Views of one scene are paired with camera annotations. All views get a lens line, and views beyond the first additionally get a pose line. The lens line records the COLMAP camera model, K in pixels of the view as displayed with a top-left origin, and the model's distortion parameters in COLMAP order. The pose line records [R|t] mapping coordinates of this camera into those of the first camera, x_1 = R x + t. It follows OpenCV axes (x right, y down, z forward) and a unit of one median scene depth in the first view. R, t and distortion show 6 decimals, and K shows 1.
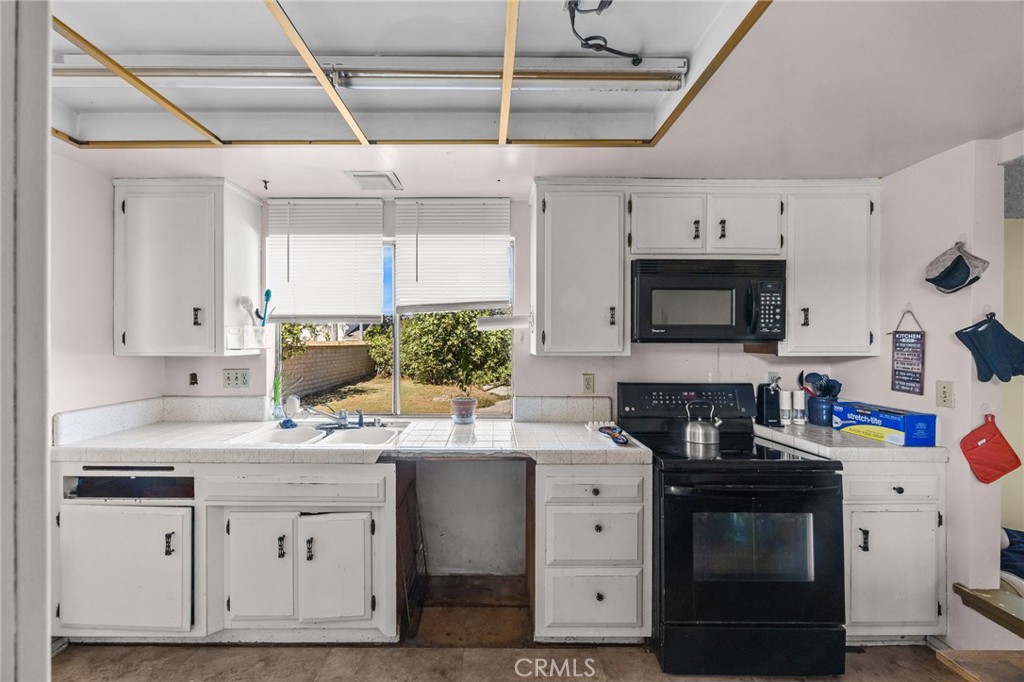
lens RADIAL K [[388.2, 0, 540.1], [0, 388.2, 337.7], [0, 0, 1]] dist [-0.000854, -0.000233]
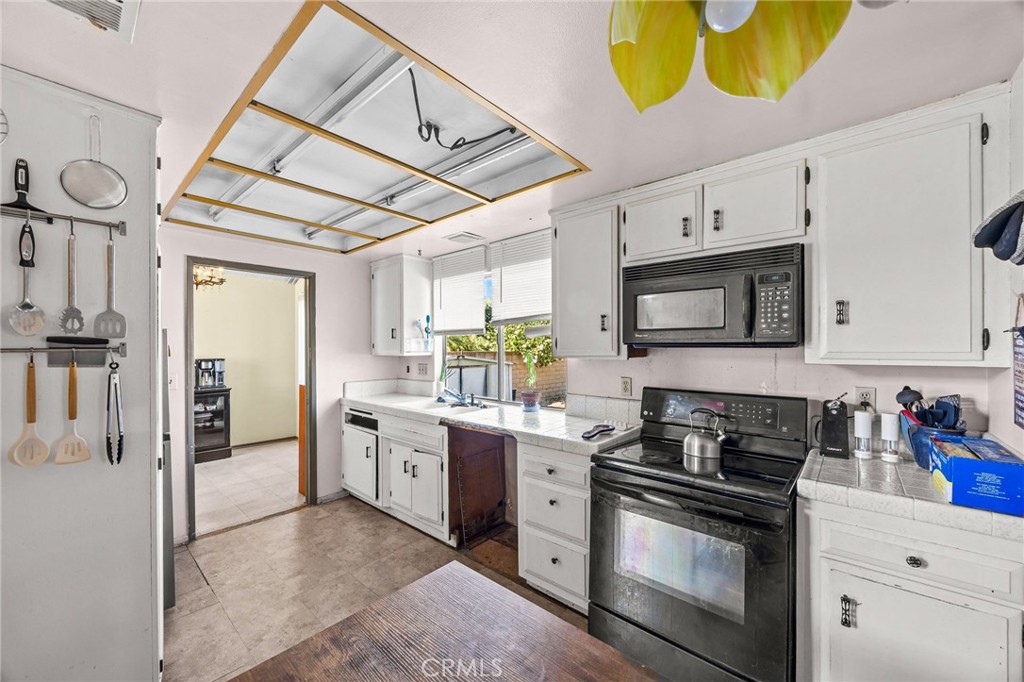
lens RADIAL K [[388.8, 0, 512.0], [0, 388.8, 341.0], [0, 0, 1]] dist [-0.000763, -0.000116]
pose [[0.752240, -0.013826, -0.658744, 0.698538], [0.011823, 0.999902, -0.007485, 0.000009], [0.658783, -0.002157, 0.752330, 0.012513]]
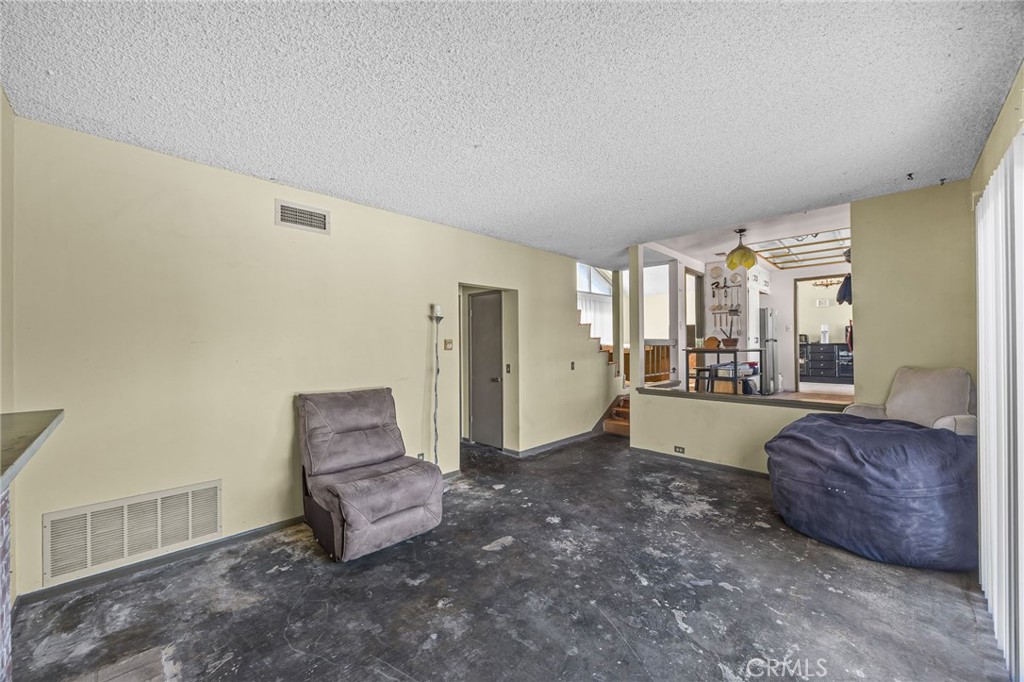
lens RADIAL K [[388.8, 0, 512.0], [0, 388.8, 341.0], [0, 0, 1]] dist [-0.000763, -0.000116]
pose [[-0.528171, 0.000230, -0.849138, 2.073840], [0.008783, 0.999948, -0.005192, 0.119587], [0.849093, -0.010200, -0.528145, 0.088114]]
